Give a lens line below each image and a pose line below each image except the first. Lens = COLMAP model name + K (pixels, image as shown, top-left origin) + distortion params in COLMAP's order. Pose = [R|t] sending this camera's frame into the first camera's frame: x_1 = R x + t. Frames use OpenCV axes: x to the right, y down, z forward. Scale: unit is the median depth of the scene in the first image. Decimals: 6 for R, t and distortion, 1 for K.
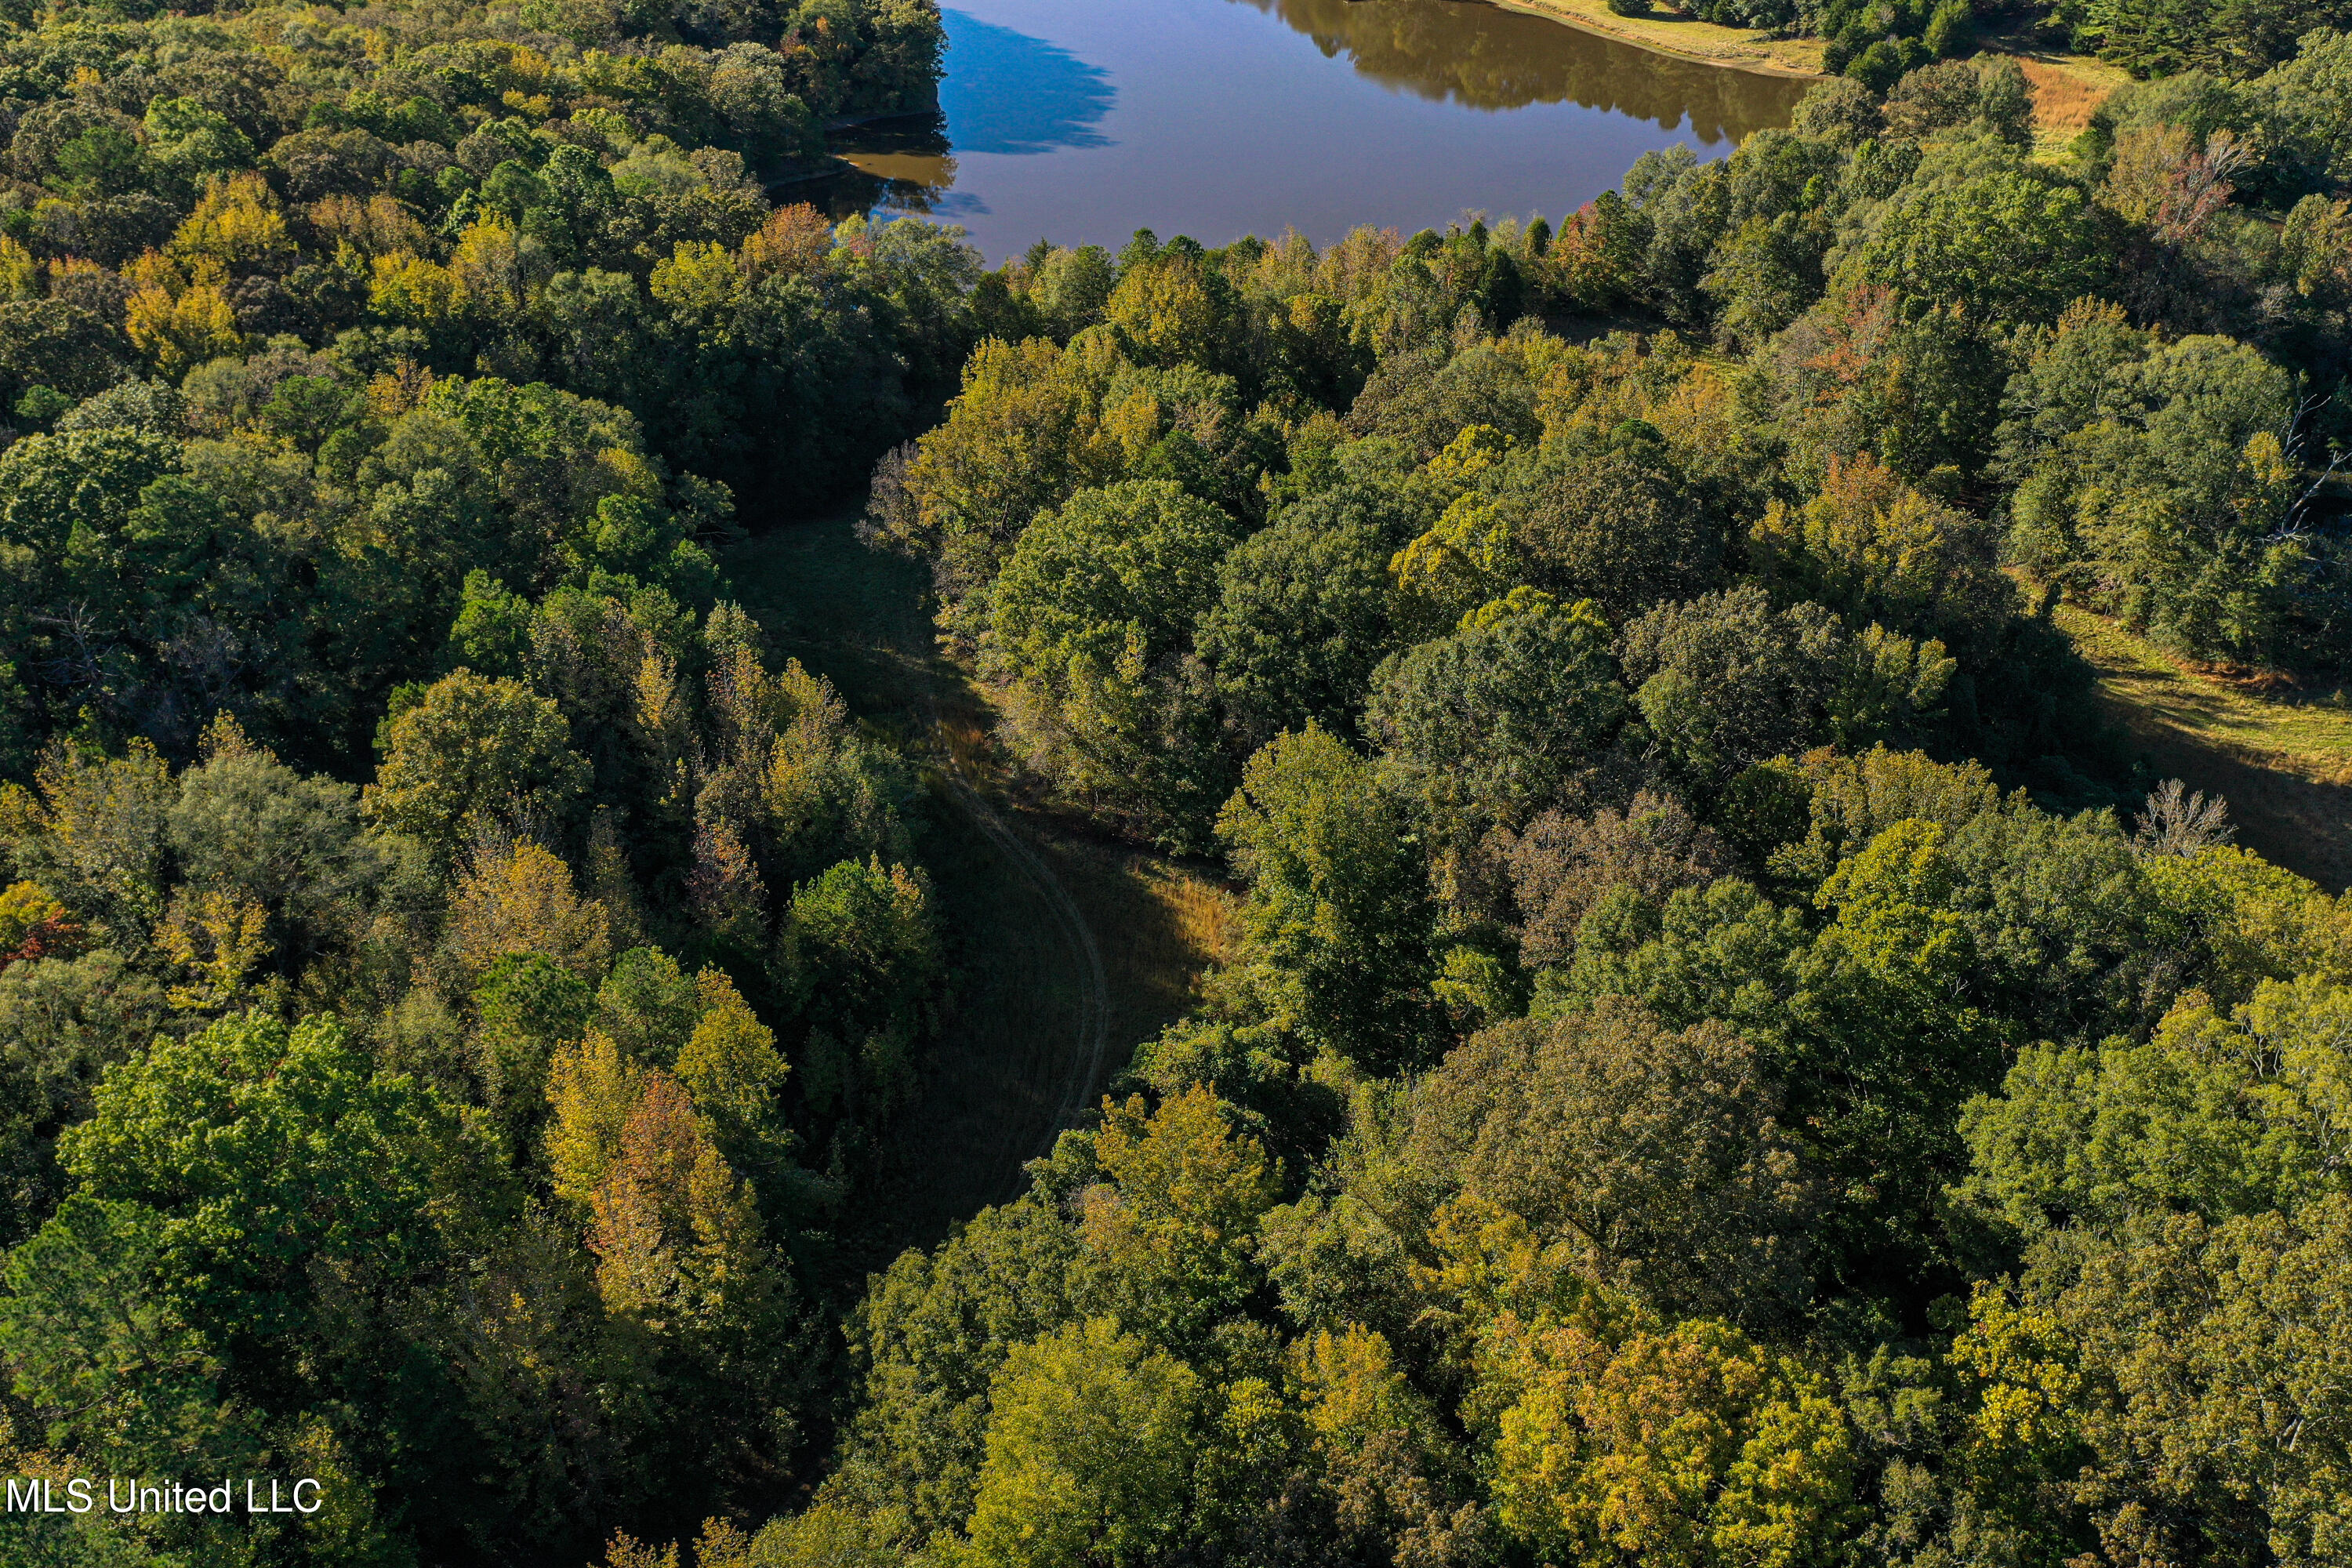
lens RADIAL K [[1878.4, 0, 1169.7], [0, 1878.4, 791.4], [0, 0, 1]] dist [0.018010, 0.006900]
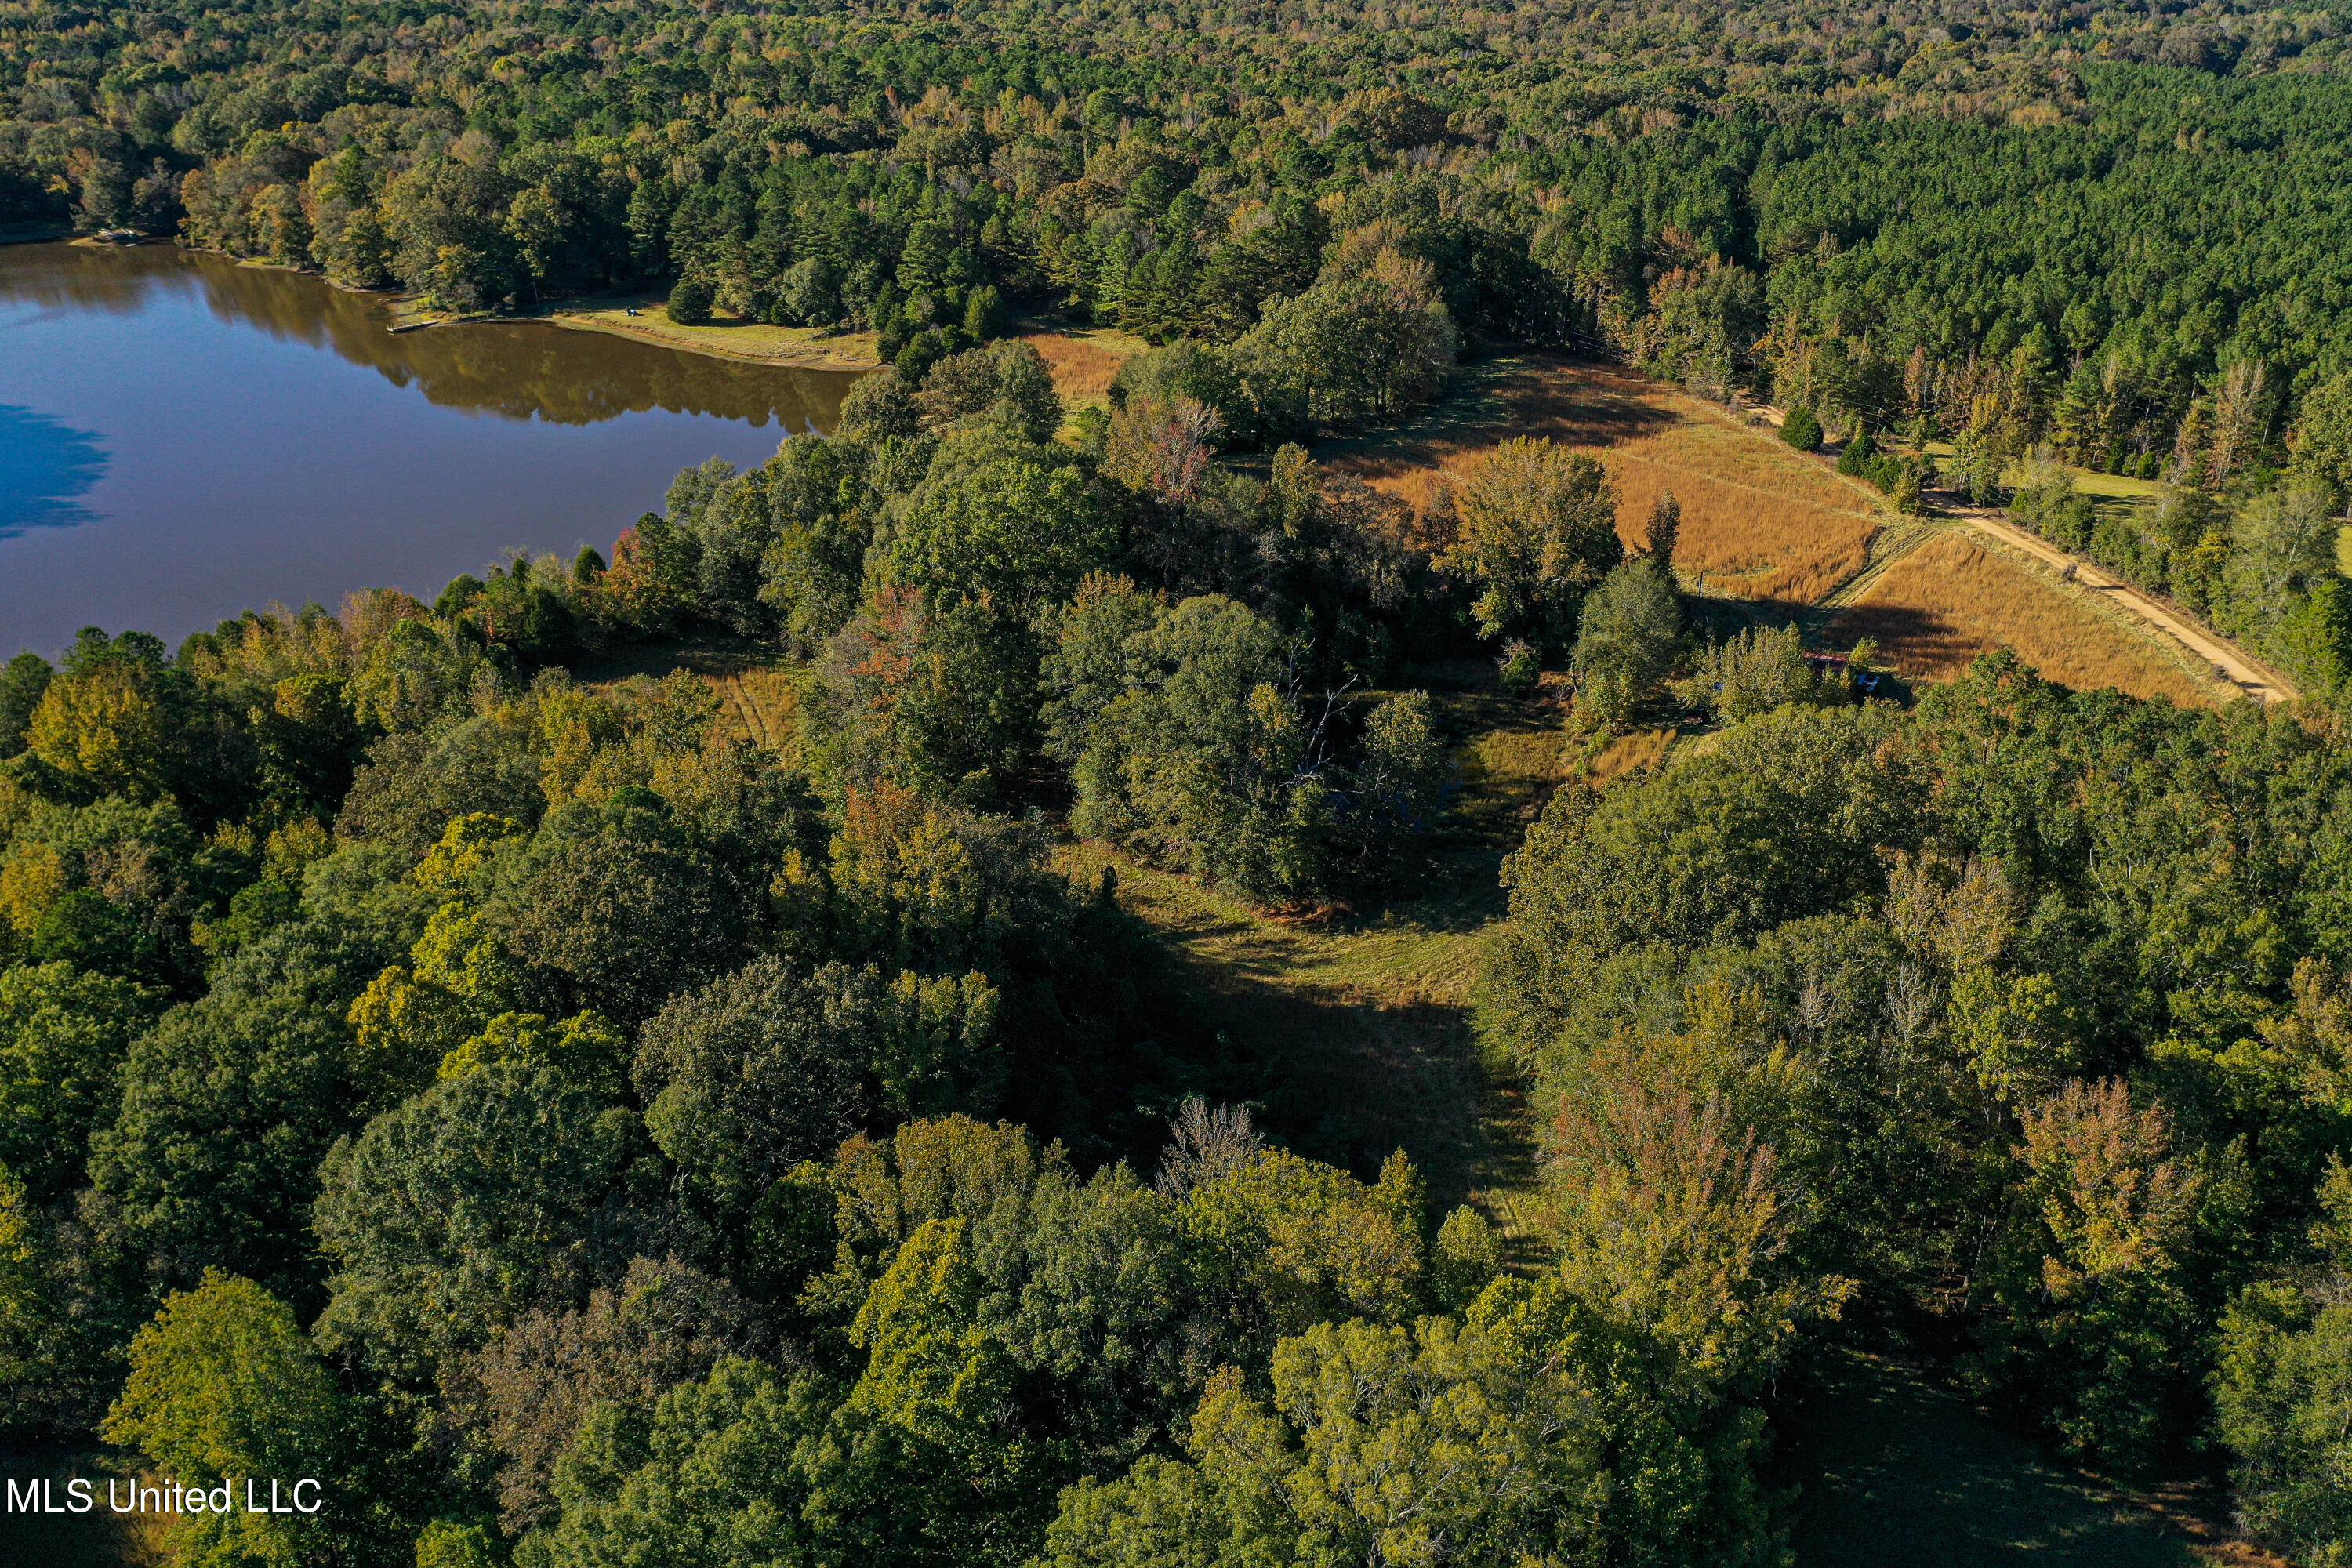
lens RADIAL K [[1878.4, 0, 1173.6], [0, 1878.4, 780.1], [0, 0, 1]] dist [0.018010, 0.006900]
pose [[0.910178, -0.179818, 0.373151, 0.132842], [0.230878, 0.968176, -0.096595, -0.047742], [-0.343906, 0.174071, 0.922728, 0.072723]]
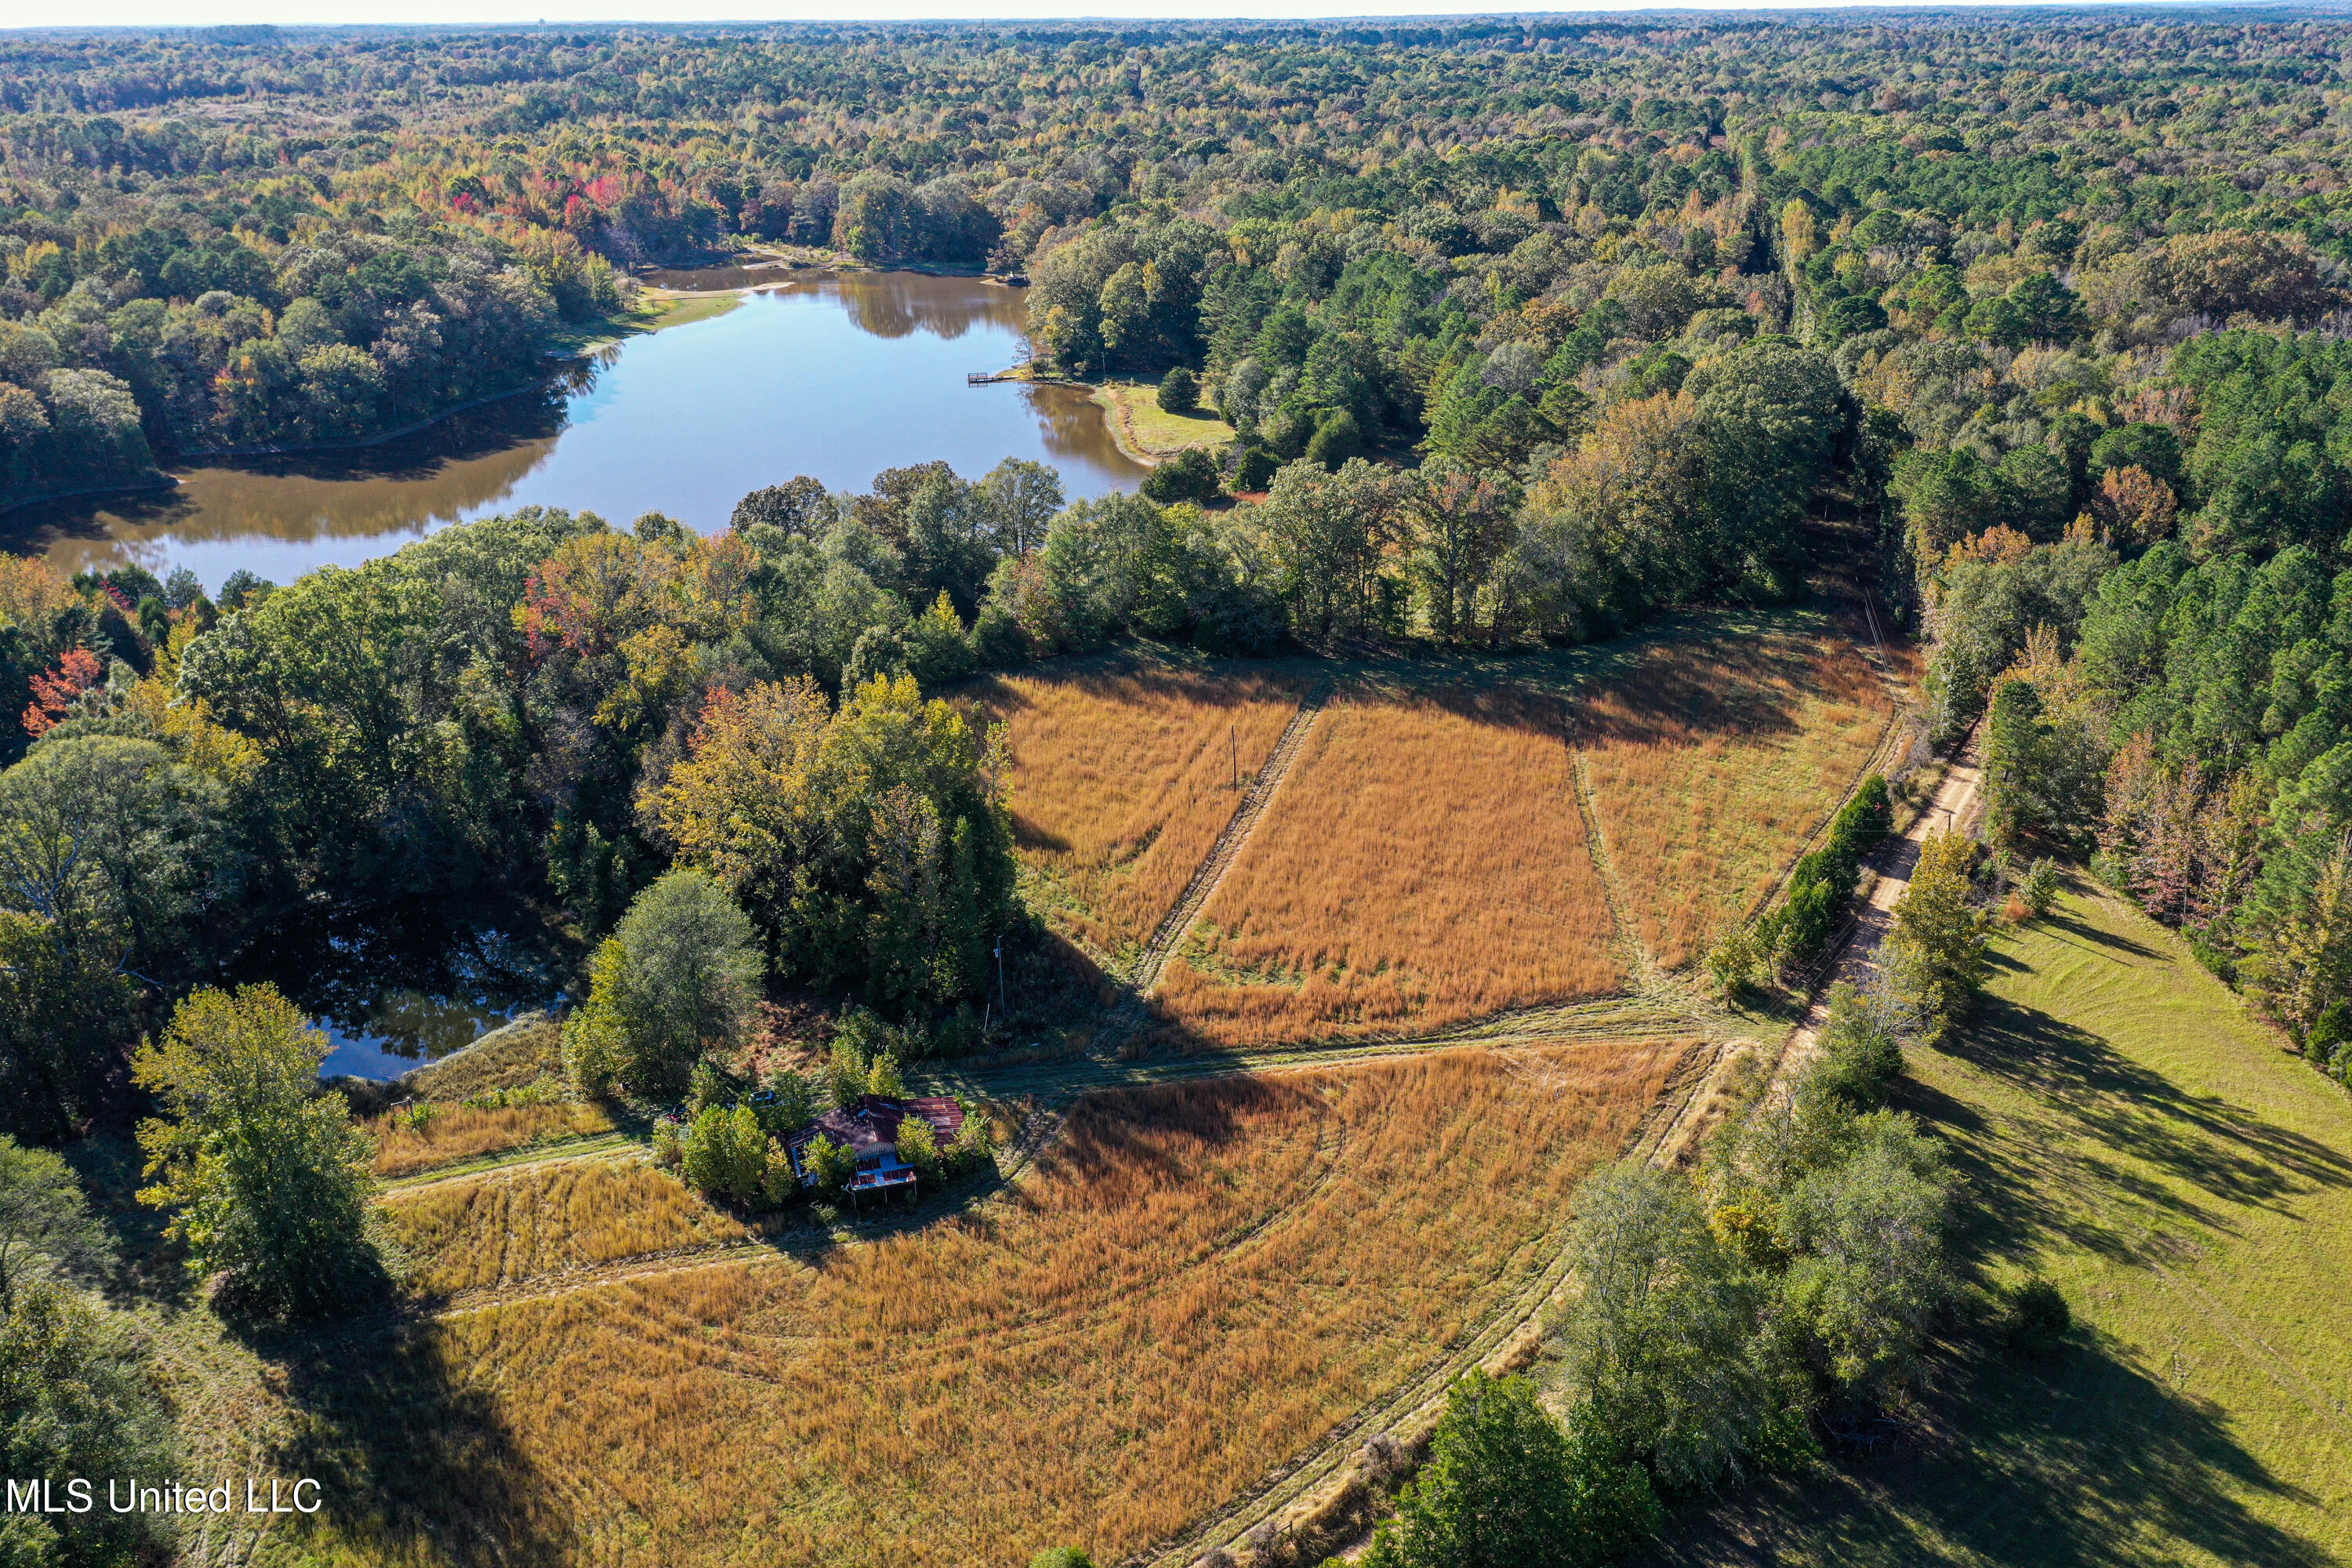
lens RADIAL K [[1878.4, 0, 1181.7], [0, 1878.4, 796.4], [0, 0, 1]] dist [0.018010, 0.006900]
pose [[0.939645, 0.127858, -0.317362, 1.268077], [-0.183933, 0.970889, -0.153440, -0.163174], [0.288505, 0.202553, 0.935808, 0.316090]]
